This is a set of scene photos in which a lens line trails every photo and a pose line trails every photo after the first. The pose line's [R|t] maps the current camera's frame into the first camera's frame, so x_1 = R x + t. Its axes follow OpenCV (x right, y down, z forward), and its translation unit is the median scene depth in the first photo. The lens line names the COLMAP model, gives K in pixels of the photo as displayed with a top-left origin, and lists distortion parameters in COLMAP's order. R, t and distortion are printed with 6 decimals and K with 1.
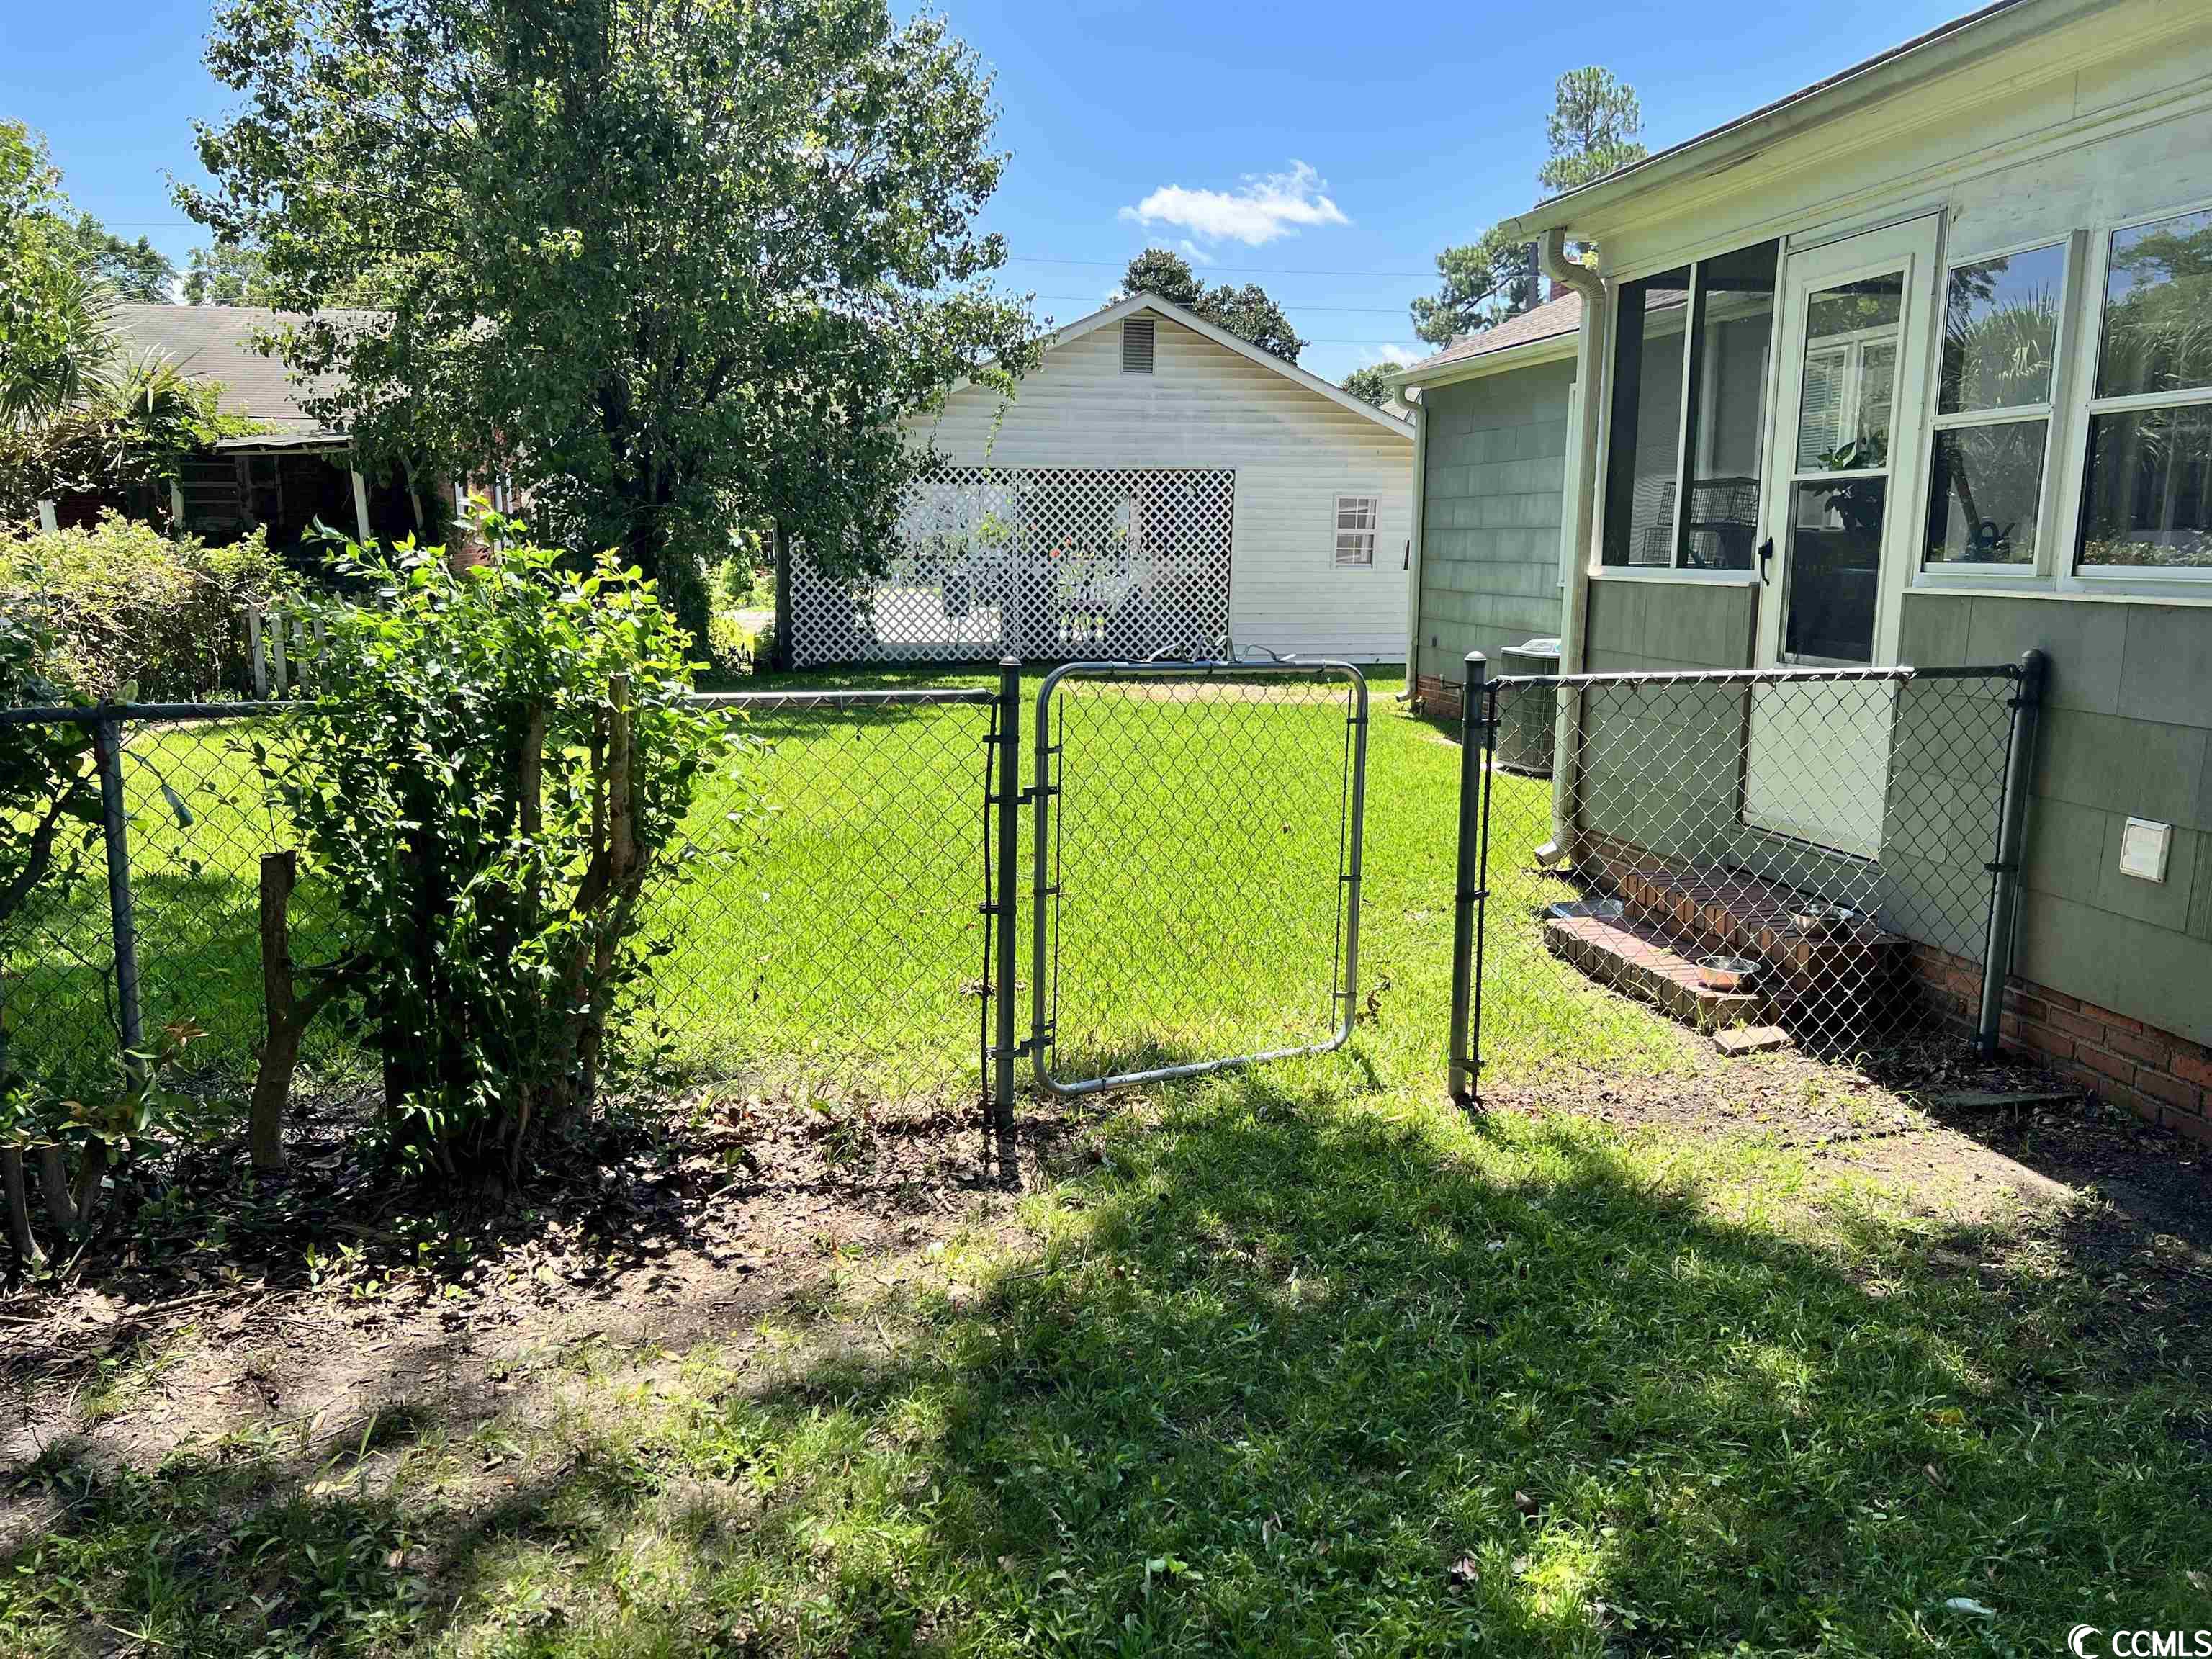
lens RADIAL K [[1600.5, 0, 1106.8], [0, 1600.5, 891.8], [0, 0, 1]] dist [-0.042881, 0.000919]
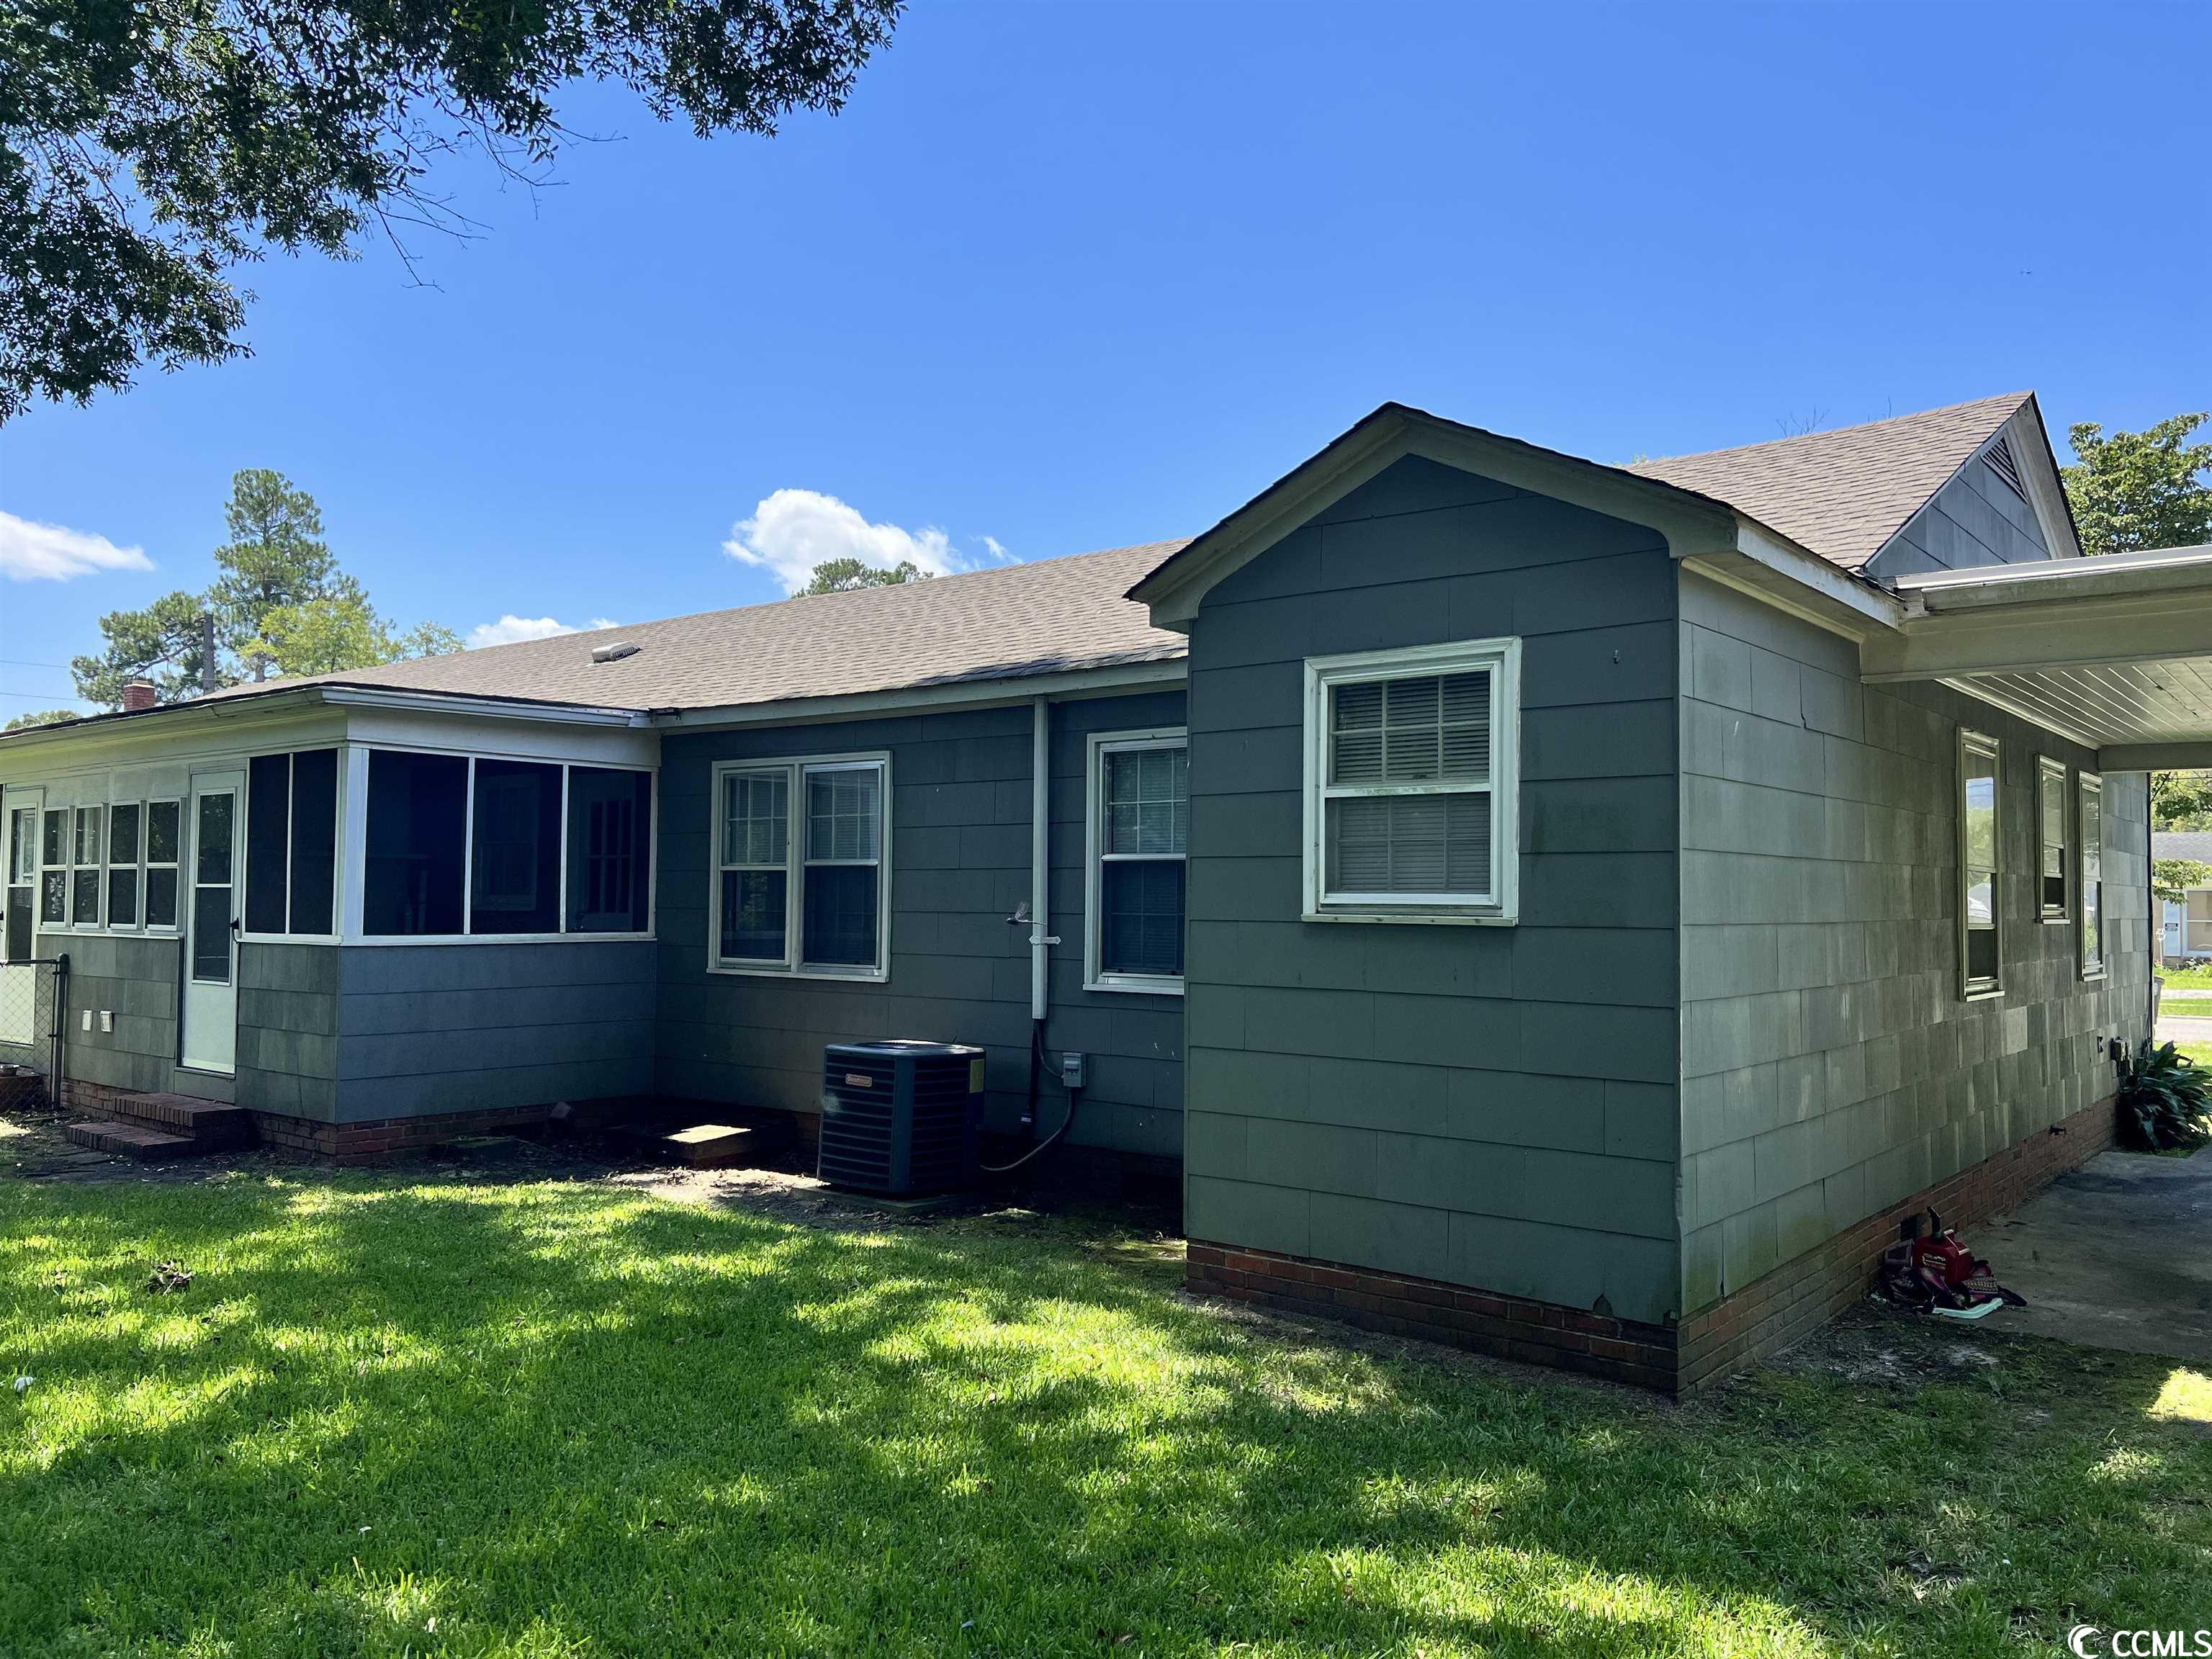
lens RADIAL K [[1675.1, 0, 1106.0], [0, 1675.1, 829.5], [0, 0, 1]] dist [-0.000402, 0.000356]
pose [[0.754202, 0.036142, 0.655647, 0.034355], [0.134305, 0.968885, -0.207903, 0.433103], [-0.642761, 0.244858, 0.725881, -2.076805]]
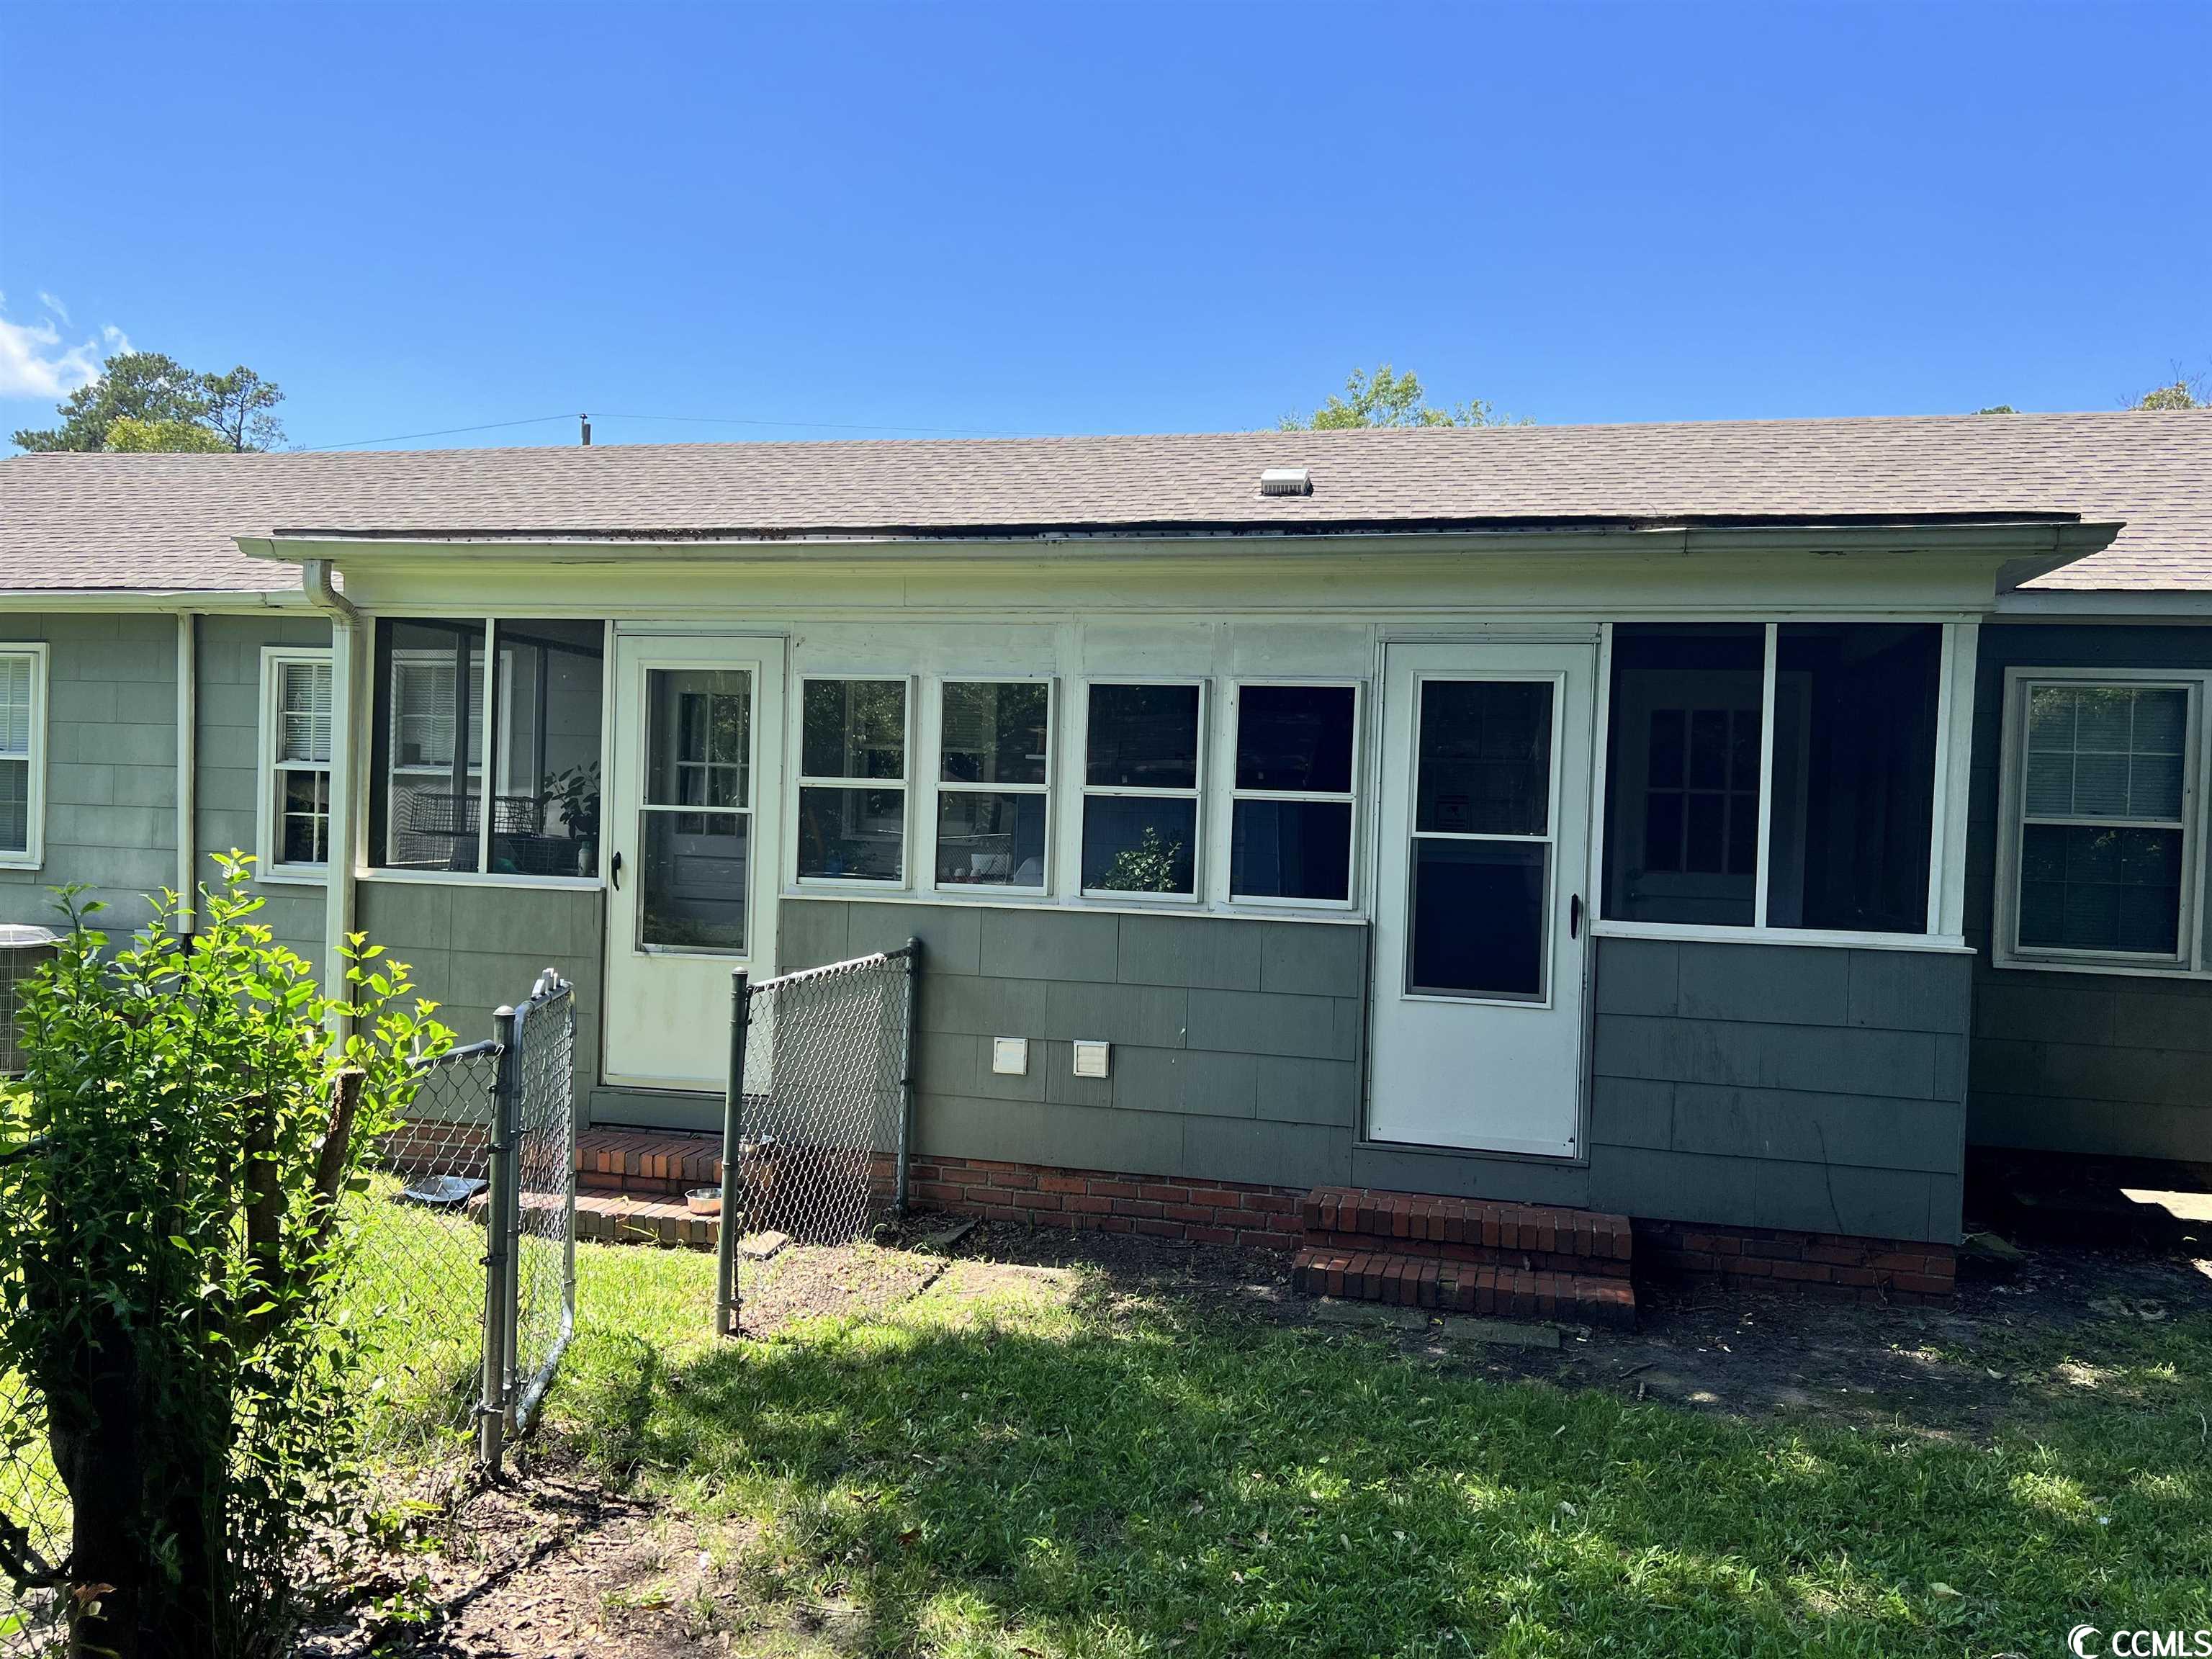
lens RADIAL K [[1675.1, 0, 1106.0], [0, 1675.1, 829.5], [0, 0, 1]] dist [-0.000402, 0.000356]
pose [[0.403880, 0.000457, 0.914812, -0.736081], [0.164569, 0.983650, -0.073146, -0.094702], [-0.899888, 0.180092, 0.397201, 0.147072]]
